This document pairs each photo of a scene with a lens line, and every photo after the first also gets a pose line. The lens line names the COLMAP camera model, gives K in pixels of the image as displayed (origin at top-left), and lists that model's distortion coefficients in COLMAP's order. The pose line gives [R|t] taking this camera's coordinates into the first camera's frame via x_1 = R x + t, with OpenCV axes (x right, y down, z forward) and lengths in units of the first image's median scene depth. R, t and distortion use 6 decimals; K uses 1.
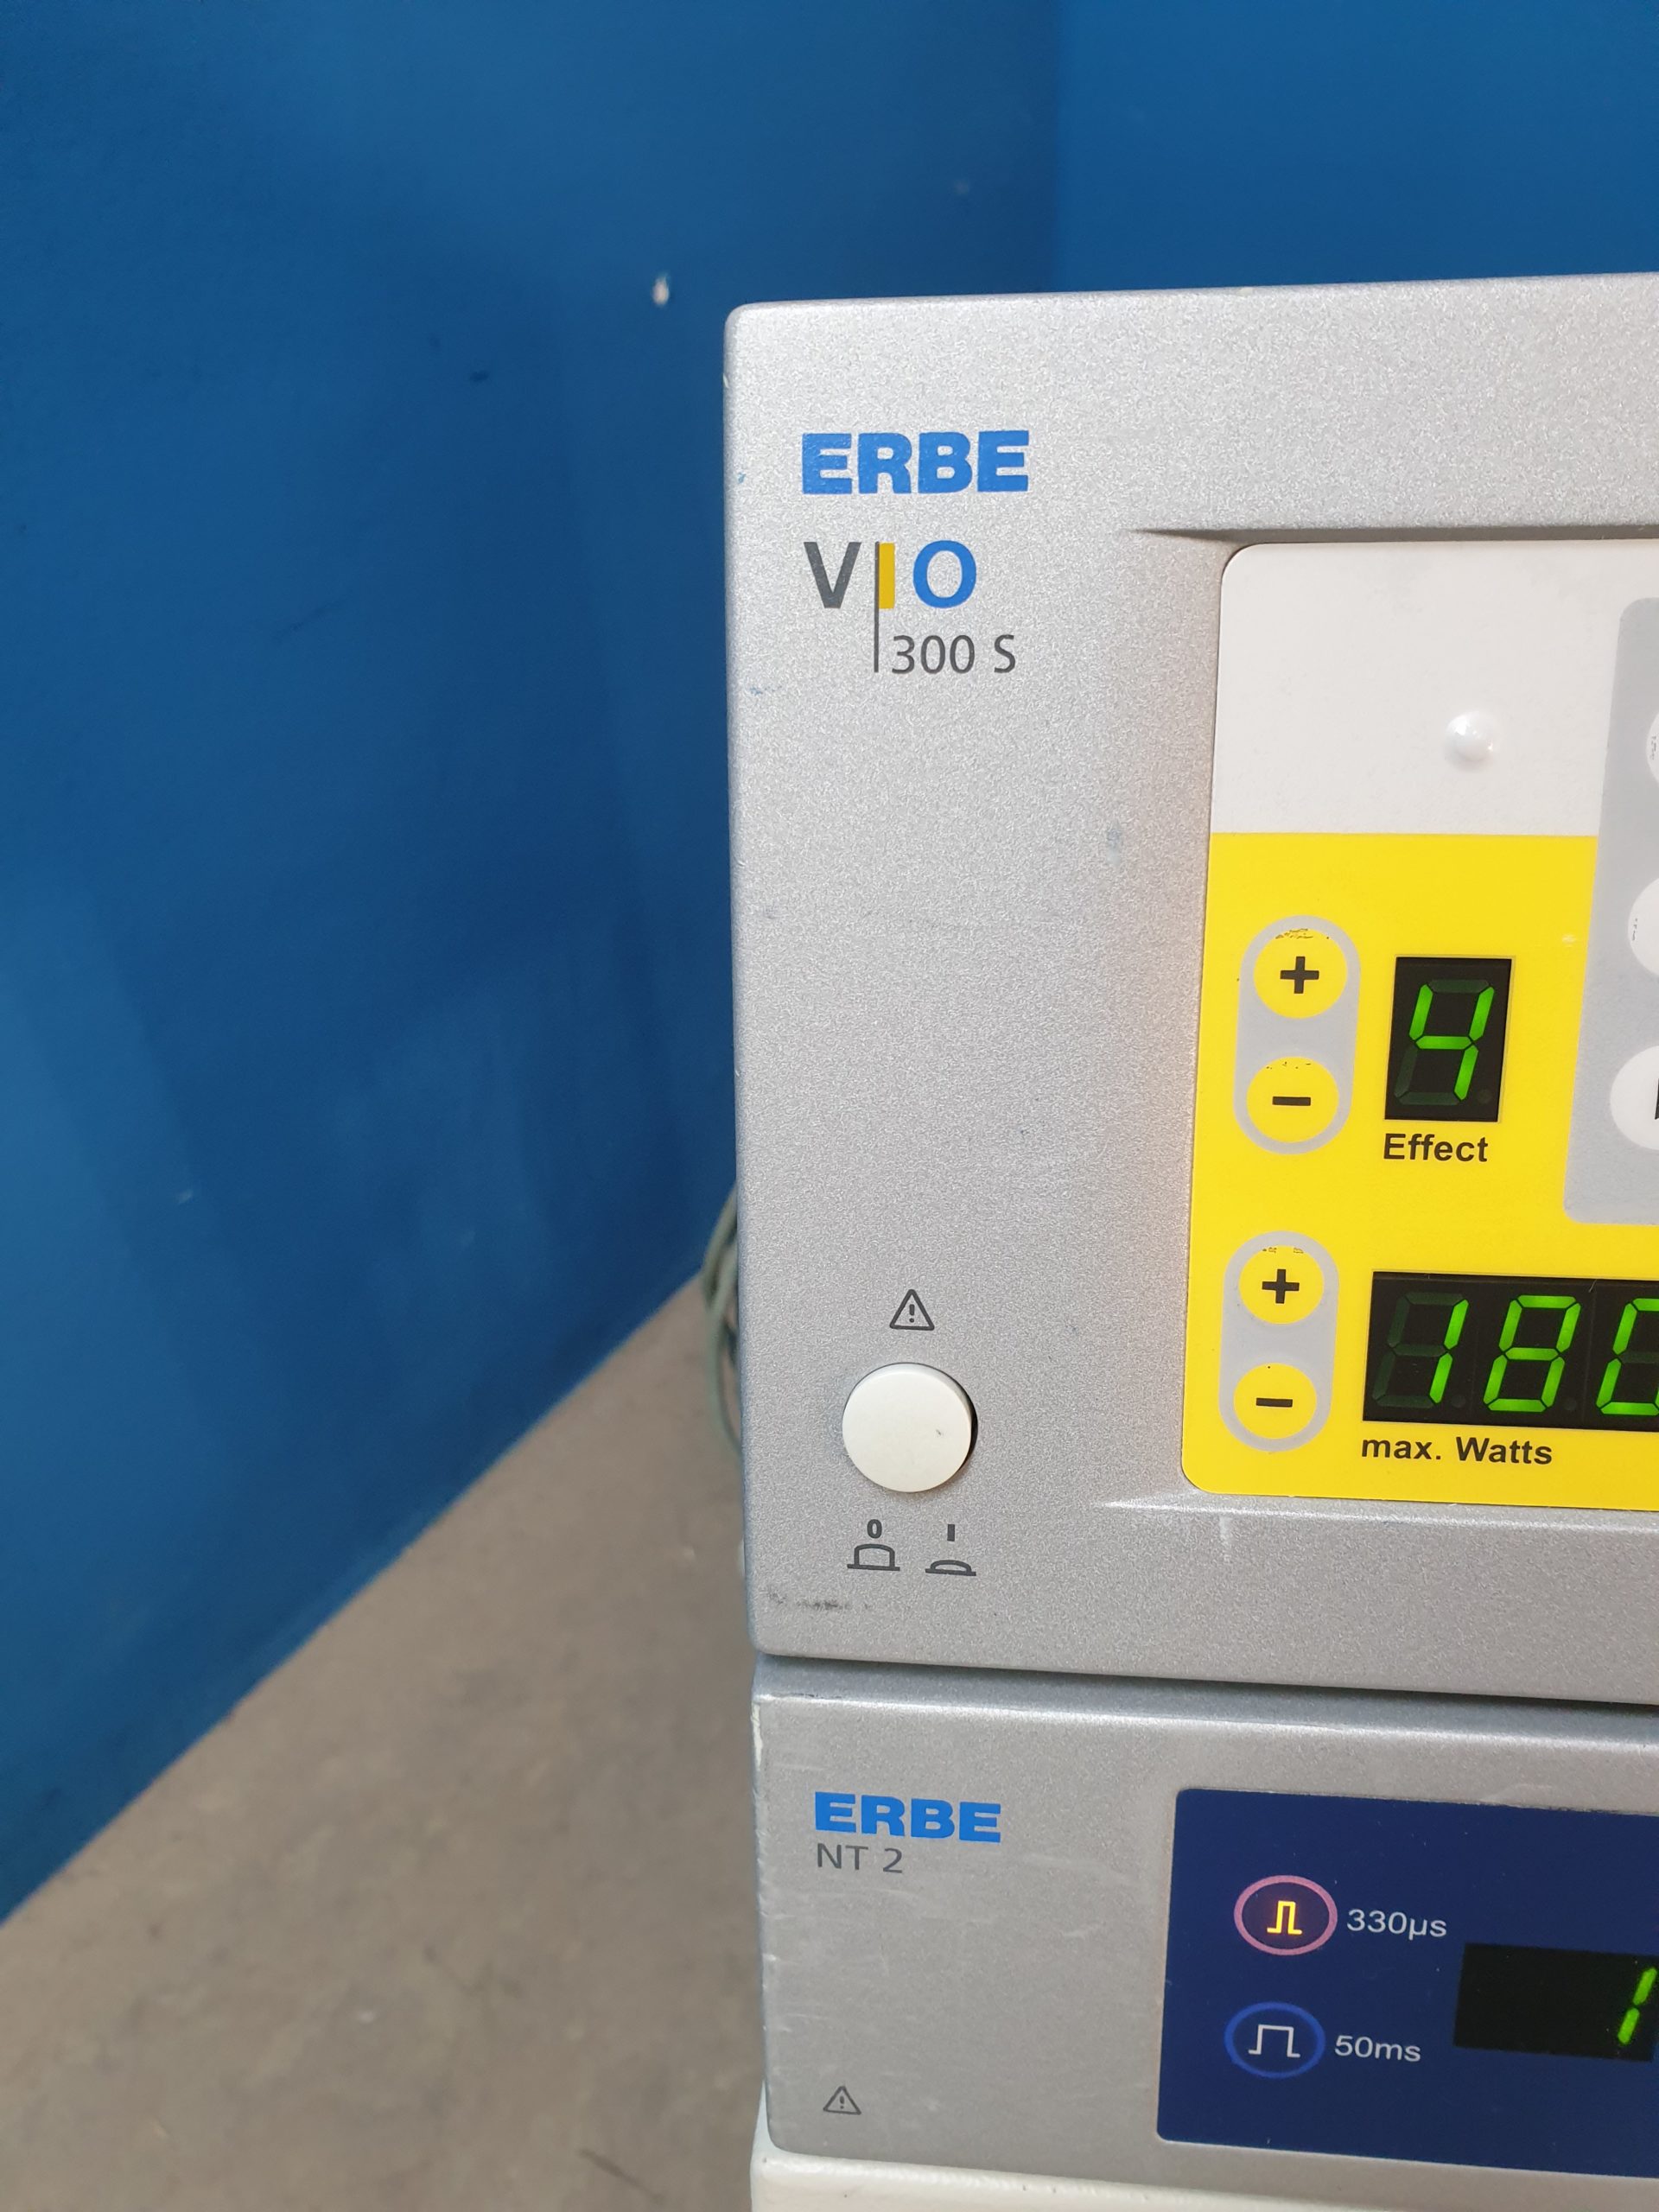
lens RADIAL K [[1689.8, 0, 832.7], [0, 1689.8, 1096.2], [0, 0, 1]] dist [-0.010694, 0.001910]
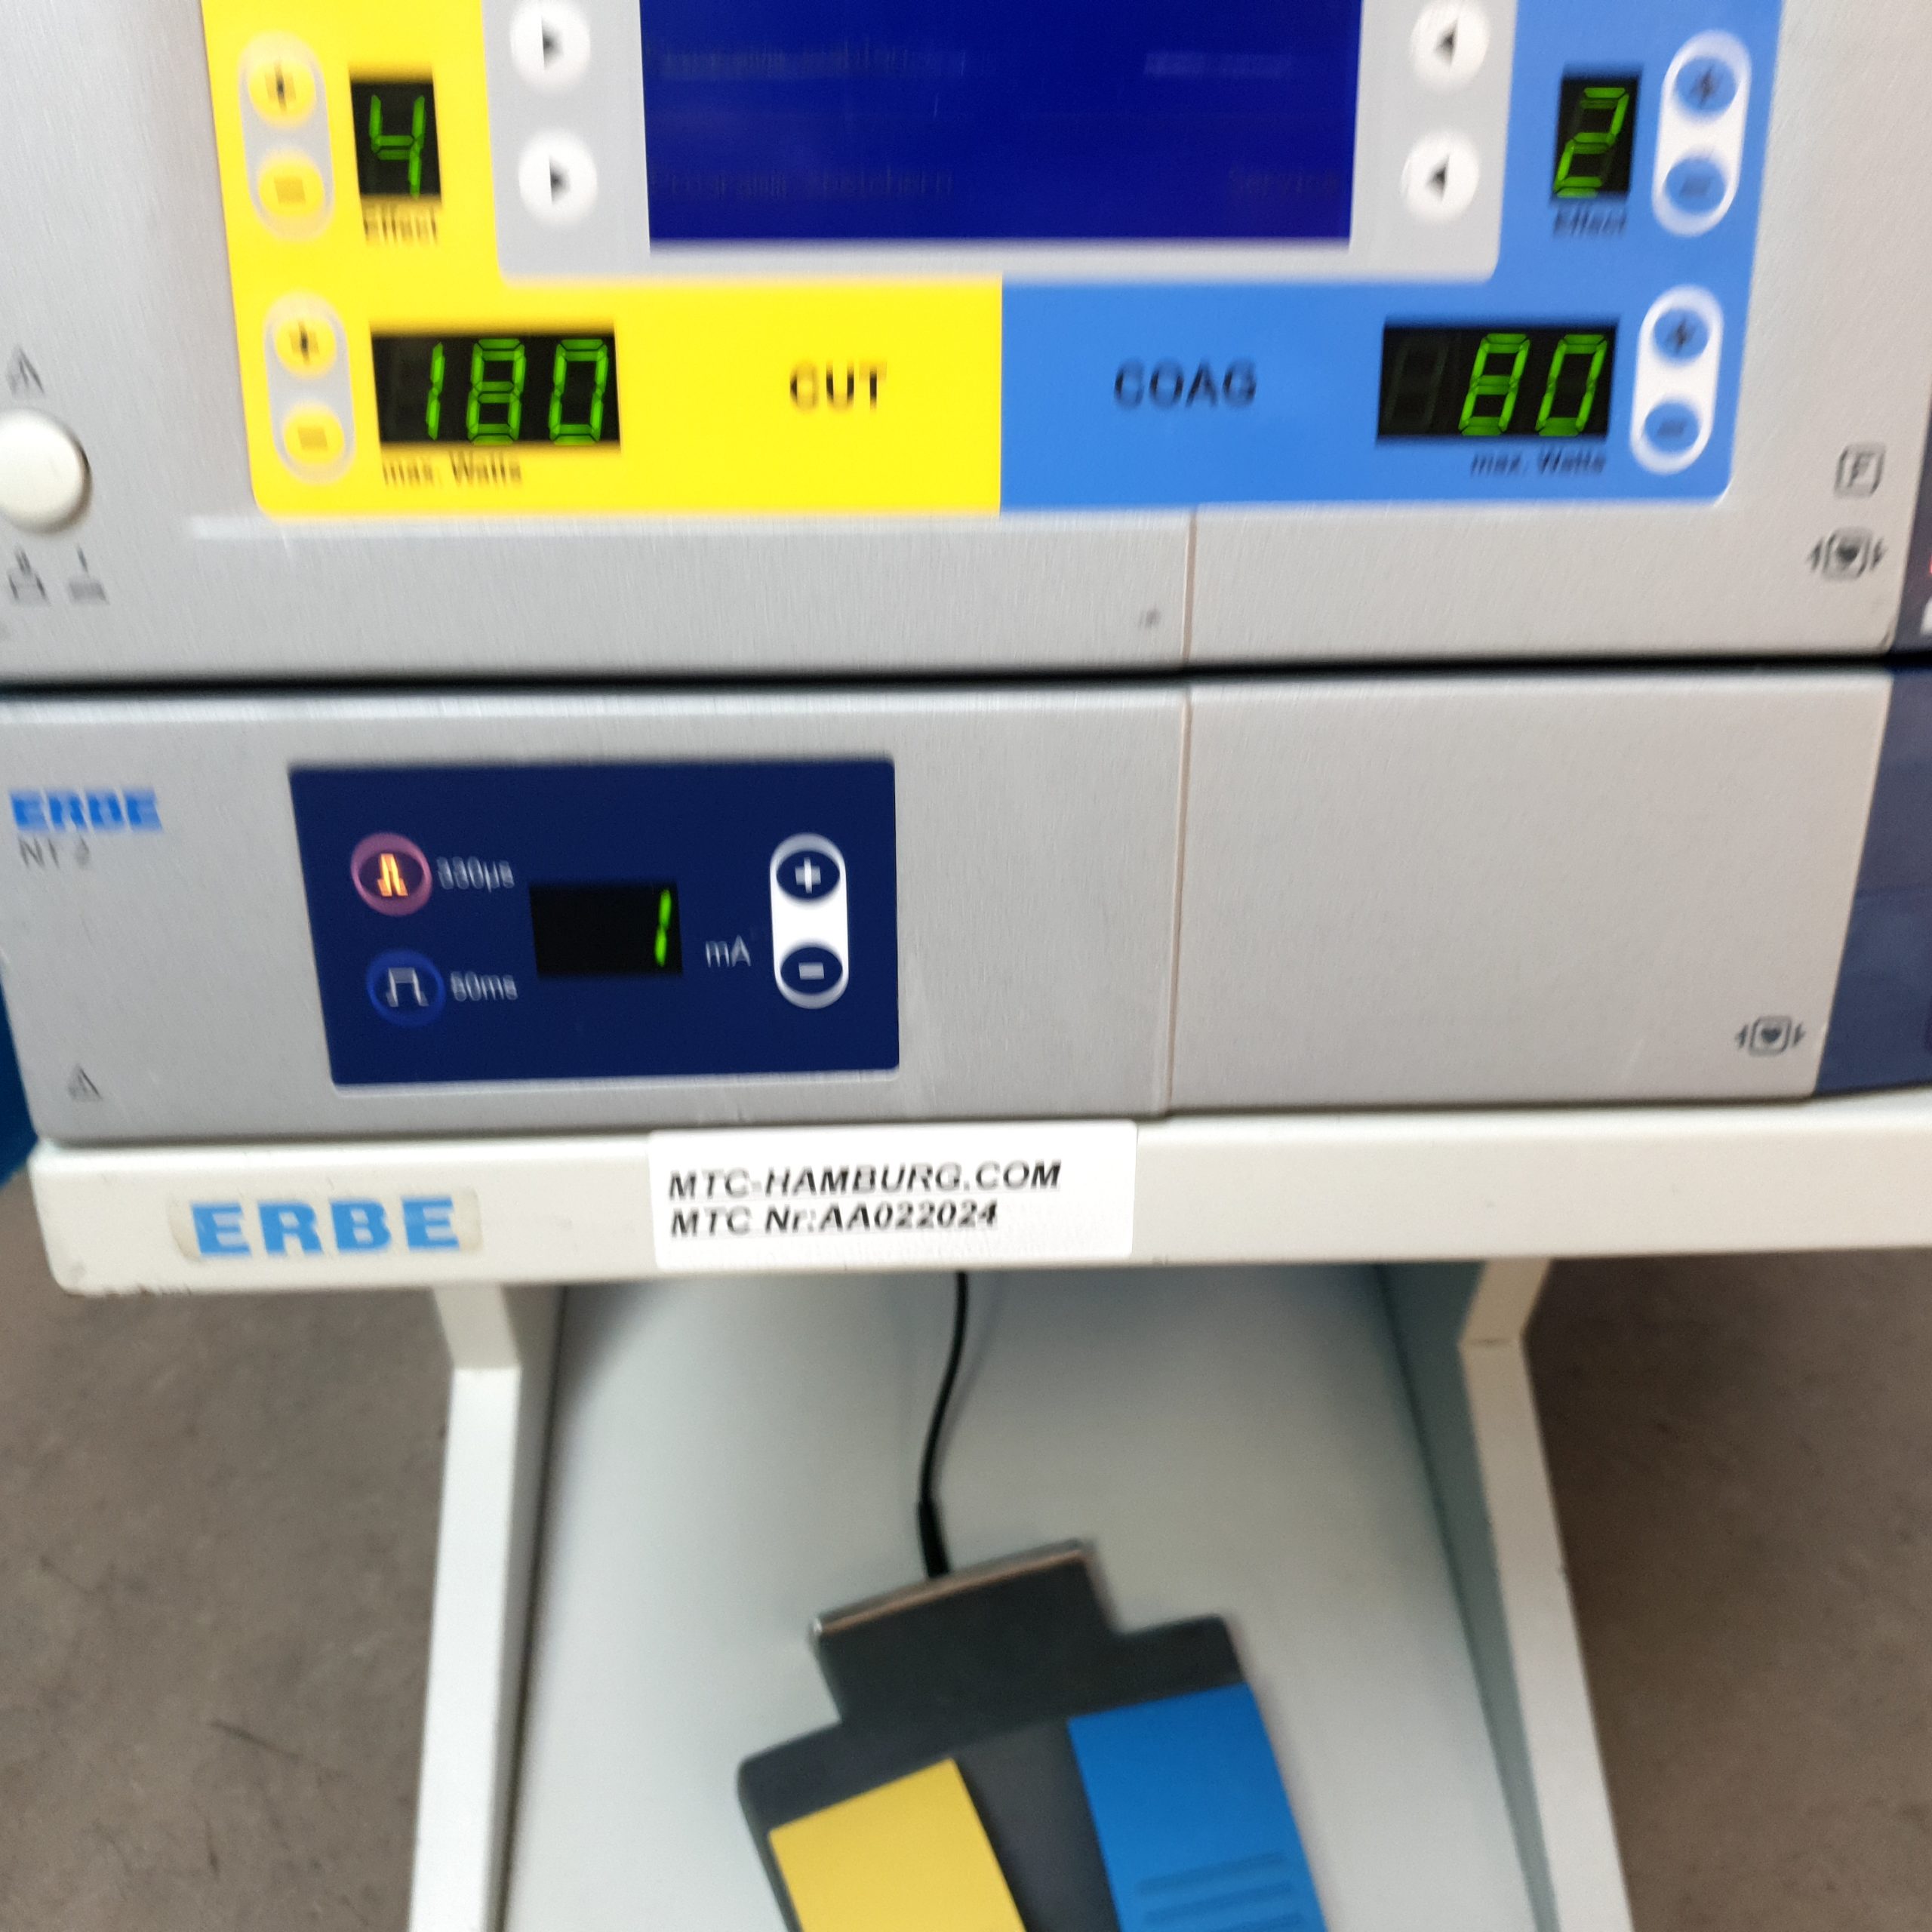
lens RADIAL K [[1969.6, 0, 927.5], [0, 1969.6, 966.5], [0, 0, 1]] dist [-0.016428, 0.000000]
pose [[0.988077, -0.050159, 0.145562, 0.491960], [0.038794, 0.996049, 0.079888, 0.488798], [-0.148994, -0.073289, 0.986118, -0.628056]]
